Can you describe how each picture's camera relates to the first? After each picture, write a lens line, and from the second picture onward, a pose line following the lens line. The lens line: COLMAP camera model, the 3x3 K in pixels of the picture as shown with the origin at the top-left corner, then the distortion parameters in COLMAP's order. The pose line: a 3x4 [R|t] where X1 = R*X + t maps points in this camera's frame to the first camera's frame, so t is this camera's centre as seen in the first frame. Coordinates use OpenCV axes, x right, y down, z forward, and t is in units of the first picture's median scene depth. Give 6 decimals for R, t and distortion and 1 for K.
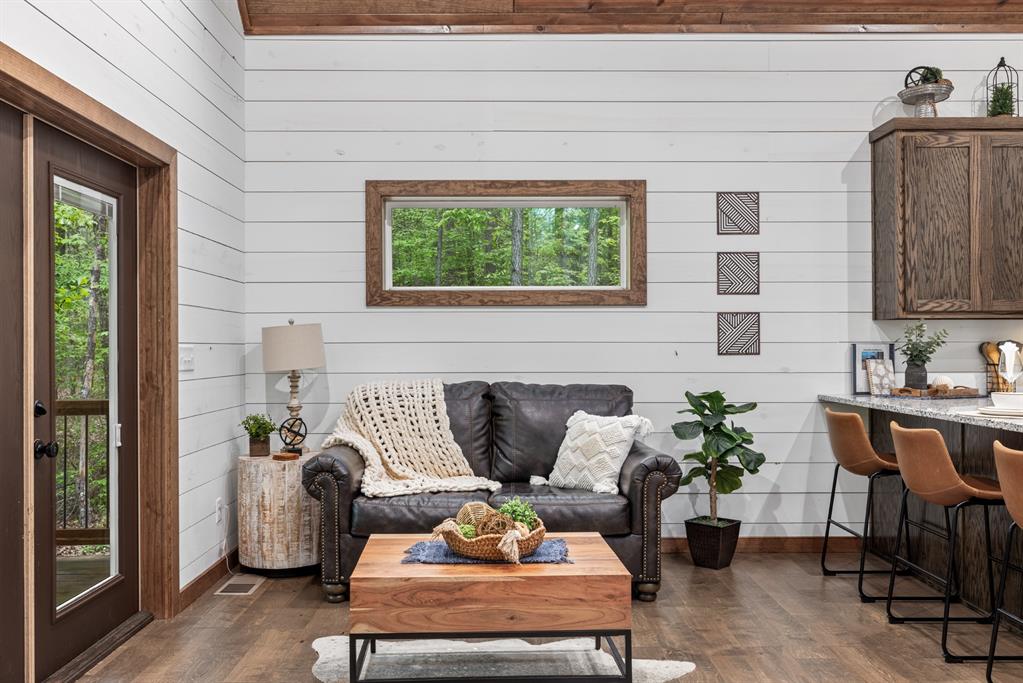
lens RADIAL K [[871.6, 0, 502.1], [0, 871.6, 350.7], [0, 0, 1]] dist [-0.002177, 0.009071]
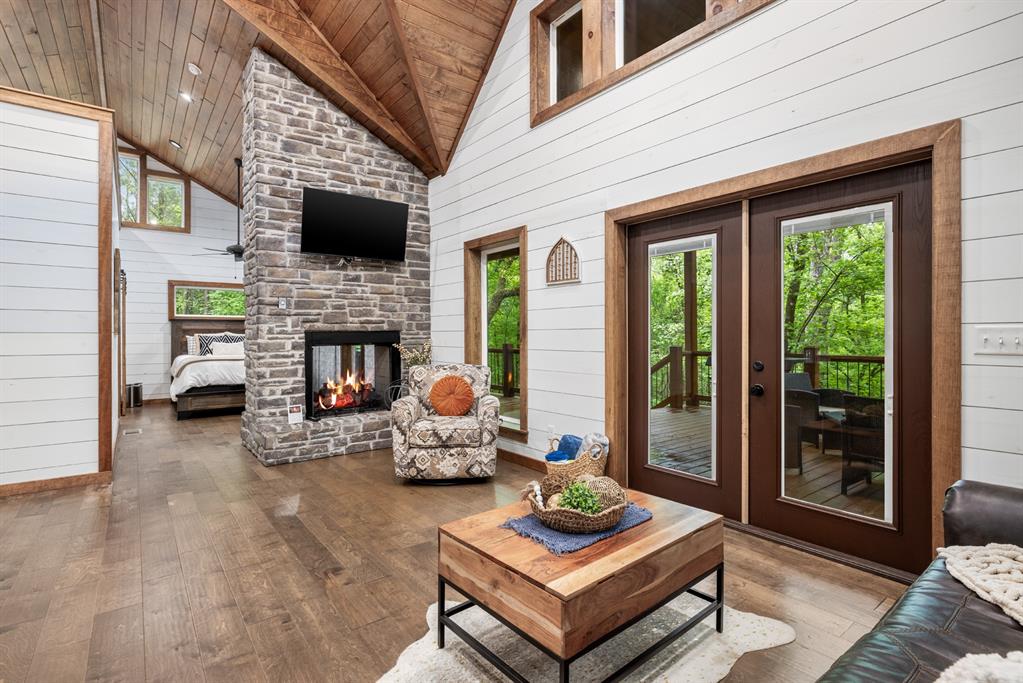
lens RADIAL K [[495.0, 0, 509.0], [0, 495.0, 329.5], [0, 0, 1]] dist [-0.003478, 0.001446]
pose [[-0.792962, -0.000602, -0.609270, 0.280141], [0.004010, 0.999973, -0.006206, -0.000847], [0.609257, -0.007364, -0.792938, 0.928690]]
